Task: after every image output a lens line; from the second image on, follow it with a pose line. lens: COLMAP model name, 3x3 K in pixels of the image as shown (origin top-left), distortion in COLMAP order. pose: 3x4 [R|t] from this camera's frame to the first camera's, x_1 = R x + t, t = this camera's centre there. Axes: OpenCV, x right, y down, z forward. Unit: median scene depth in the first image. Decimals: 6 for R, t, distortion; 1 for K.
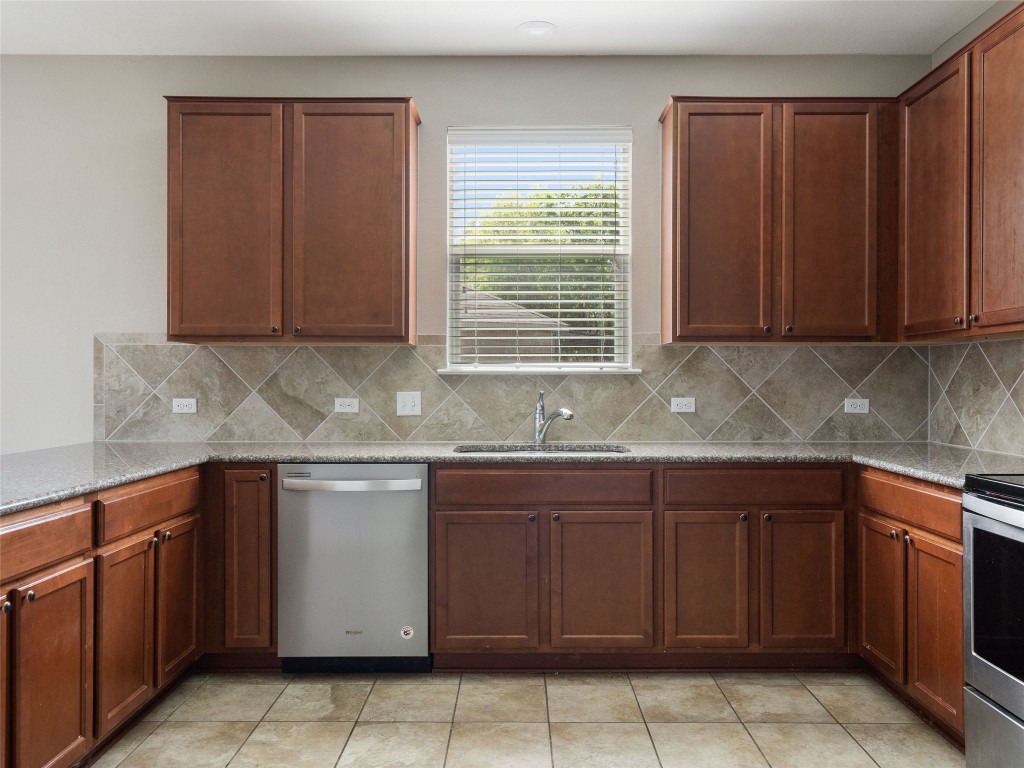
lens RADIAL K [[783.8, 0, 510.4], [0, 783.8, 380.4], [0, 0, 1]] dist [0.005658, -0.009370]
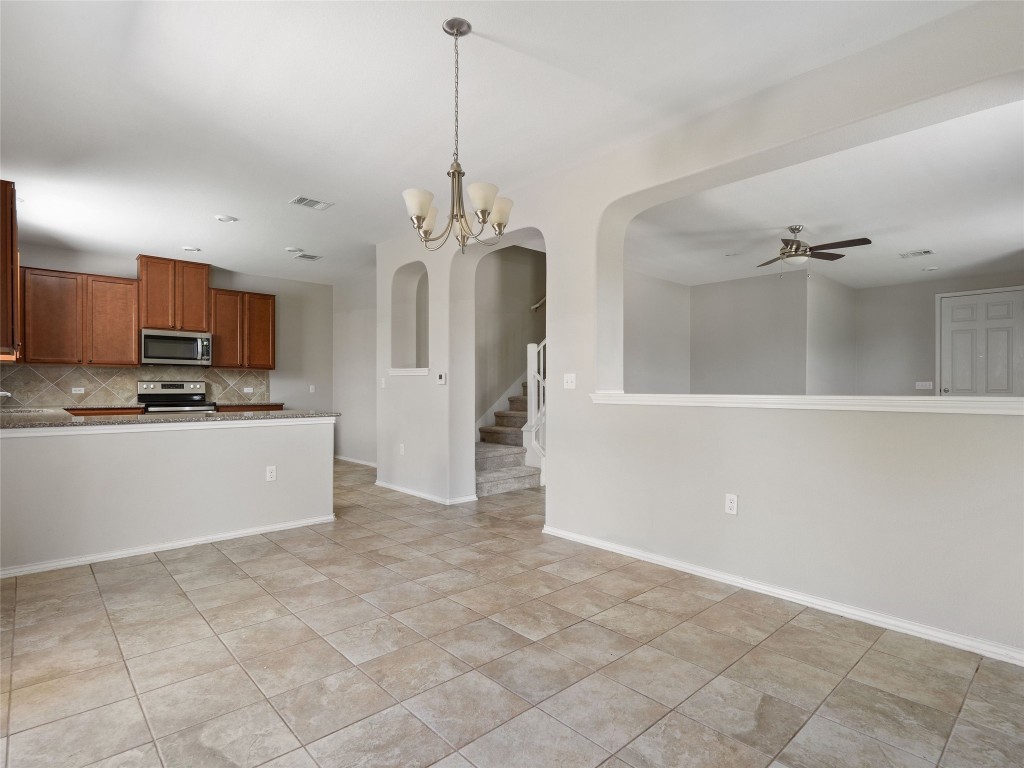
lens RADIAL K [[528.6, 0, 520.6], [0, 528.6, 388.8], [0, 0, 1]] dist [-0.020349, 0.003760]
pose [[-0.689872, -0.004595, 0.723917, -1.818508], [-0.005437, 0.999985, 0.001166, 0.020254], [-0.723911, -0.003132, -0.689886, 0.992726]]
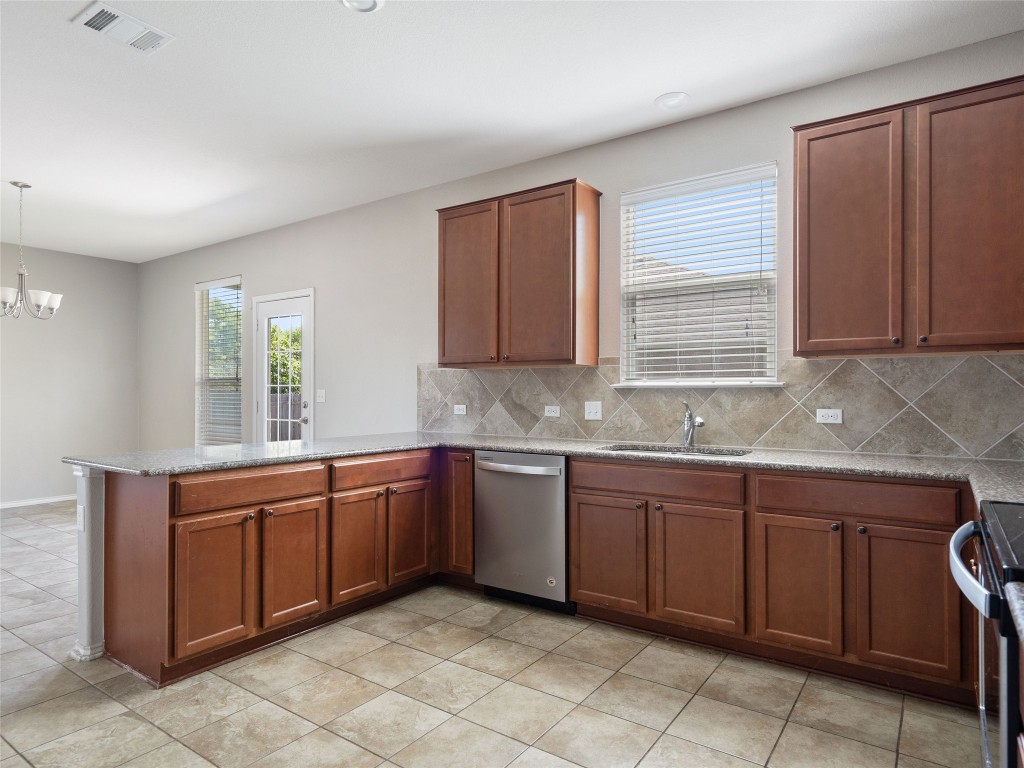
lens RADIAL K [[607.0, 0, 508.7], [0, 607.0, 391.9], [0, 0, 1]] dist [-0.007161, 0.002877]
pose [[0.817397, -0.001401, -0.576073, 0.367935], [-0.000218, 0.999996, -0.002741, 0.001244], [0.576075, 0.002366, 0.817393, 0.102707]]
